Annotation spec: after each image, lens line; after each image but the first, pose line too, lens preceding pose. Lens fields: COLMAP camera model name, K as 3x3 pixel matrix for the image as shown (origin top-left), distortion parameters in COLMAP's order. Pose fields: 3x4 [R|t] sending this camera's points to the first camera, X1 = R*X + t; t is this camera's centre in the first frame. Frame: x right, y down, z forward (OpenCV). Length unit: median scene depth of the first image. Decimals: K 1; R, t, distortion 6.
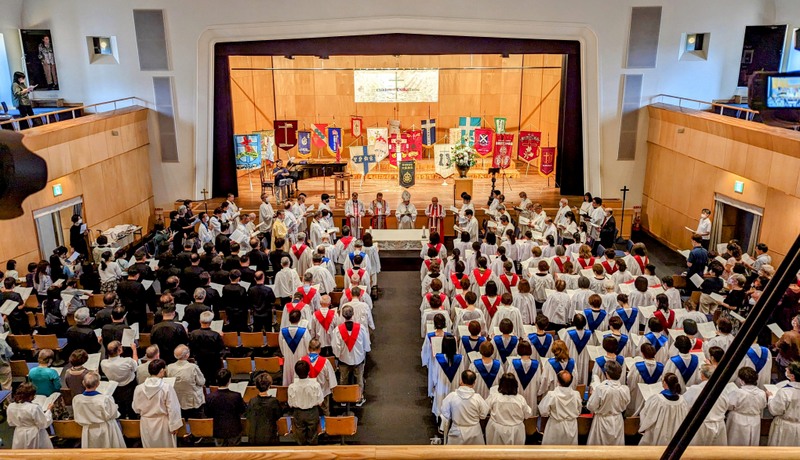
lens RADIAL K [[562.4, 0, 393.3], [0, 562.4, 192.6], [0, 0, 1]] dist [0.103733, -0.000671]
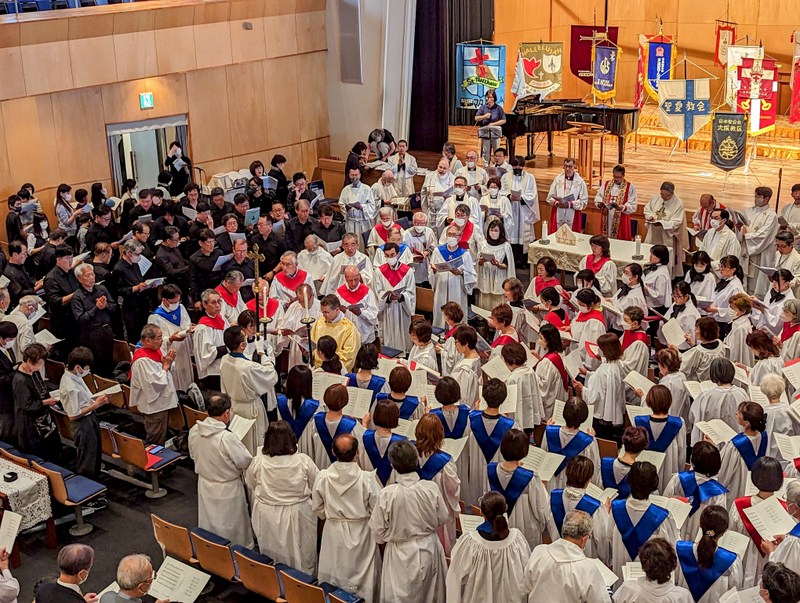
lens RADIAL K [[1115.4, 0, 423.7], [0, 1115.4, 266.9], [0, 0, 1]] dist [0.207433, -0.752306]
pose [[0.801906, 0.164904, -0.574242, 0.357654], [-0.130840, 0.986294, 0.100519, 0.009238], [0.582948, -0.005473, 0.812491, 0.063542]]
